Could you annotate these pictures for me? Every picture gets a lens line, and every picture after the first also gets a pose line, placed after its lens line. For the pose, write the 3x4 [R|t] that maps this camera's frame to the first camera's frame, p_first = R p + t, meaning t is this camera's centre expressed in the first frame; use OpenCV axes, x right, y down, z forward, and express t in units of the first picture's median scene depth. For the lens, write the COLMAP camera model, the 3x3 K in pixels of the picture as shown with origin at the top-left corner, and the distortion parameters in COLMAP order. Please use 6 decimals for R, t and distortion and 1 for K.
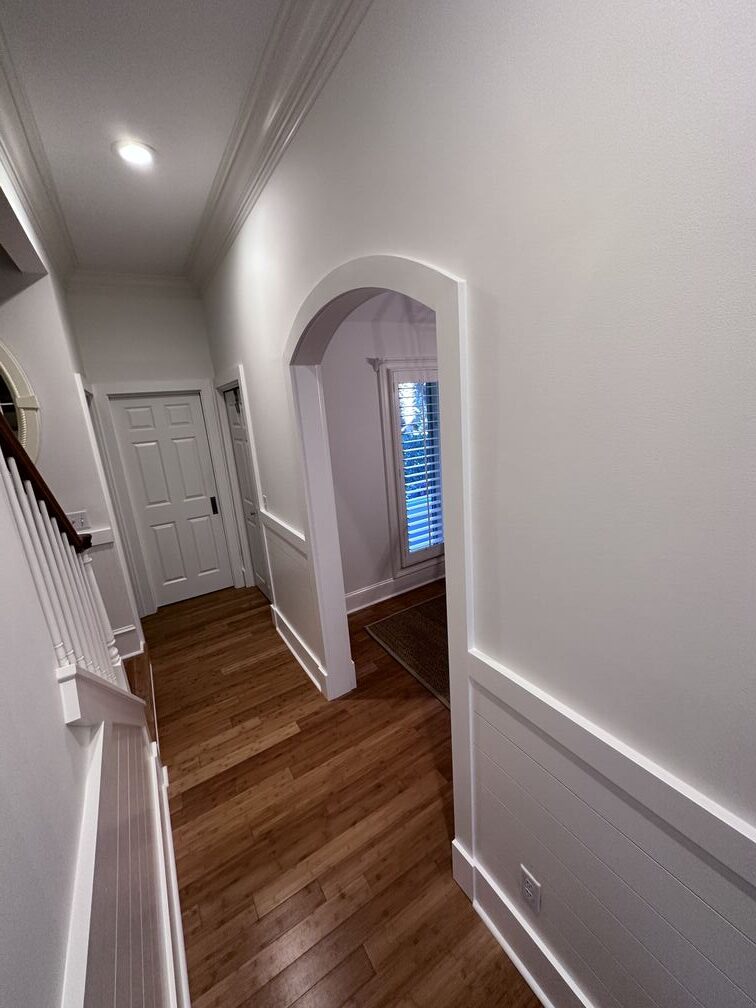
lens RADIAL K [[400.9, 0, 380.4], [0, 400.9, 502.7], [0, 0, 1]] dist [-0.003912, 0.000452]
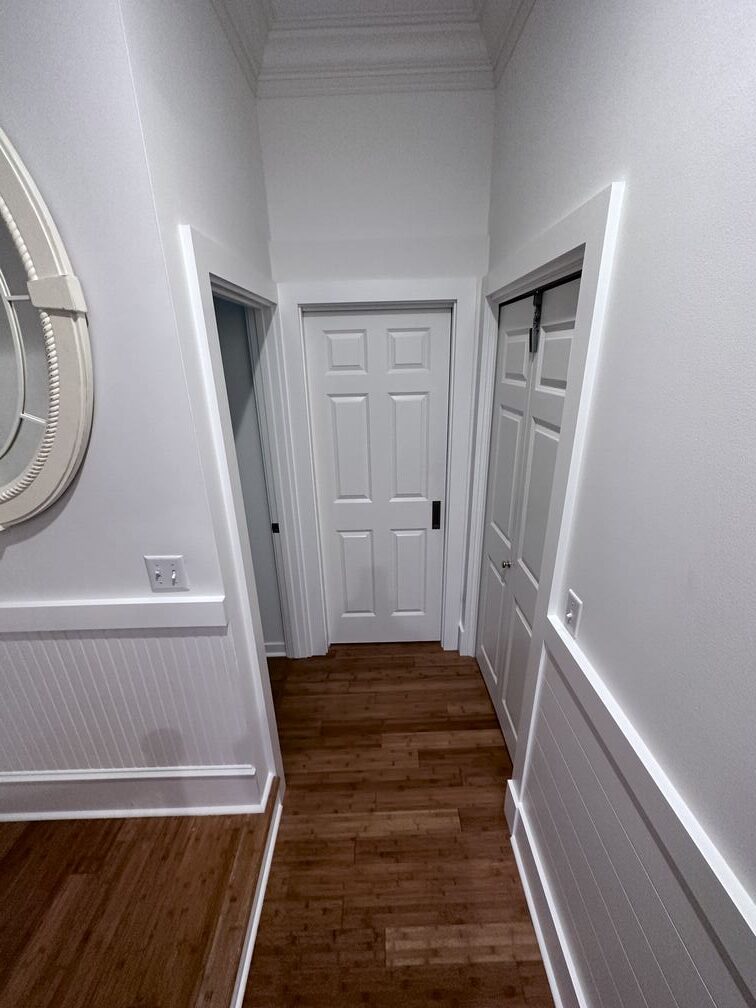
lens RADIAL K [[400.9, 0, 379.1], [0, 400.9, 503.1], [0, 0, 1]] dist [-0.003912, 0.000452]
pose [[0.854280, 0.231189, -0.465572, -0.336656], [-0.164422, 0.969846, 0.179899, -0.154215], [0.493124, -0.077134, 0.866533, 0.702412]]
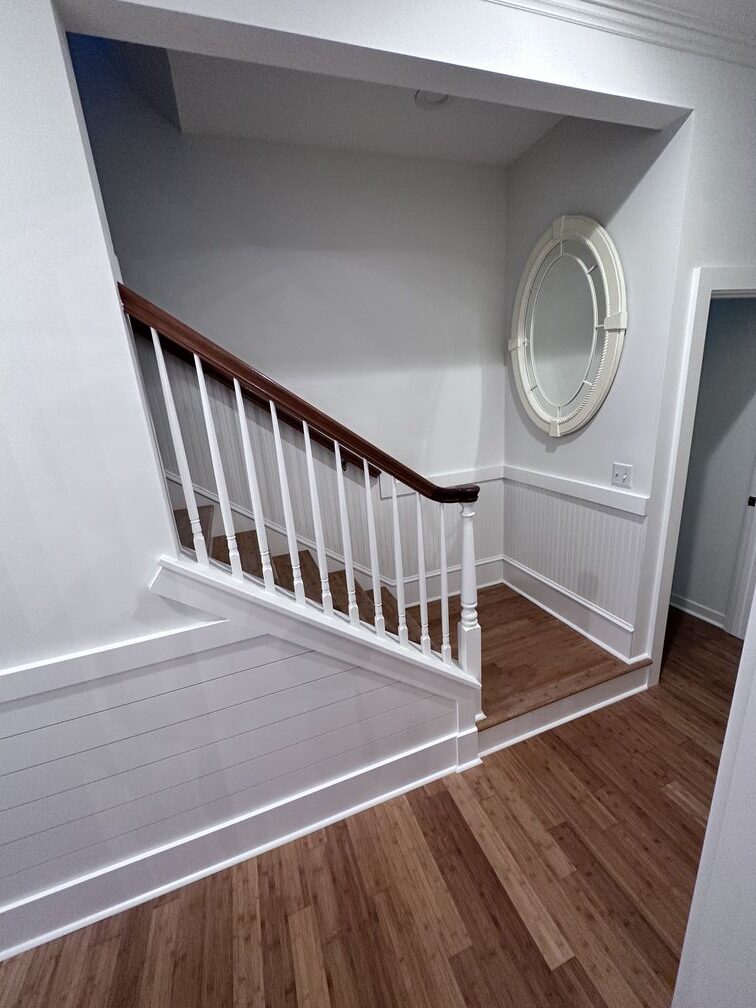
lens RADIAL K [[400.9, 0, 377.0], [0, 400.9, 502.0], [0, 0, 1]] dist [-0.003912, 0.000452]
pose [[-0.203916, 0.352578, -0.913295, 0.095478], [-0.143742, 0.912003, 0.384173, -0.139143], [0.968378, 0.209617, -0.135292, 0.624183]]
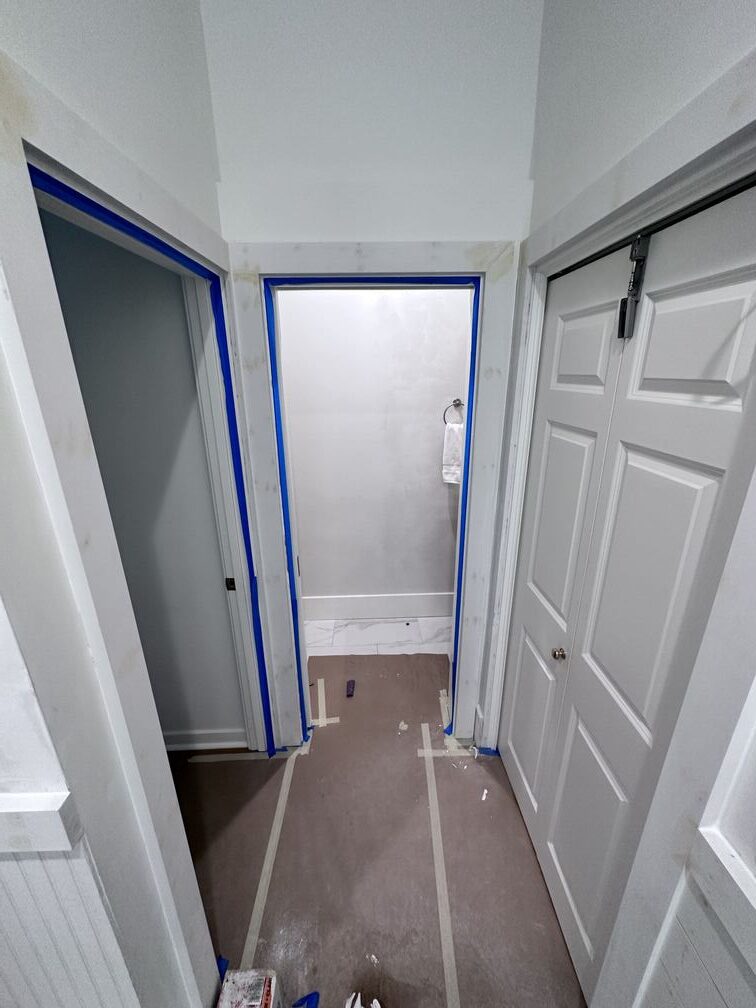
lens RADIAL K [[400.9, 0, 380.7], [0, 400.9, 500.3], [0, 0, 1]] dist [-0.003912, 0.000452]
pose [[0.865135, 0.215942, -0.452670, -0.455976], [-0.172670, 0.975628, 0.135410, -0.166650], [0.470878, -0.038986, 0.881336, 0.898911]]
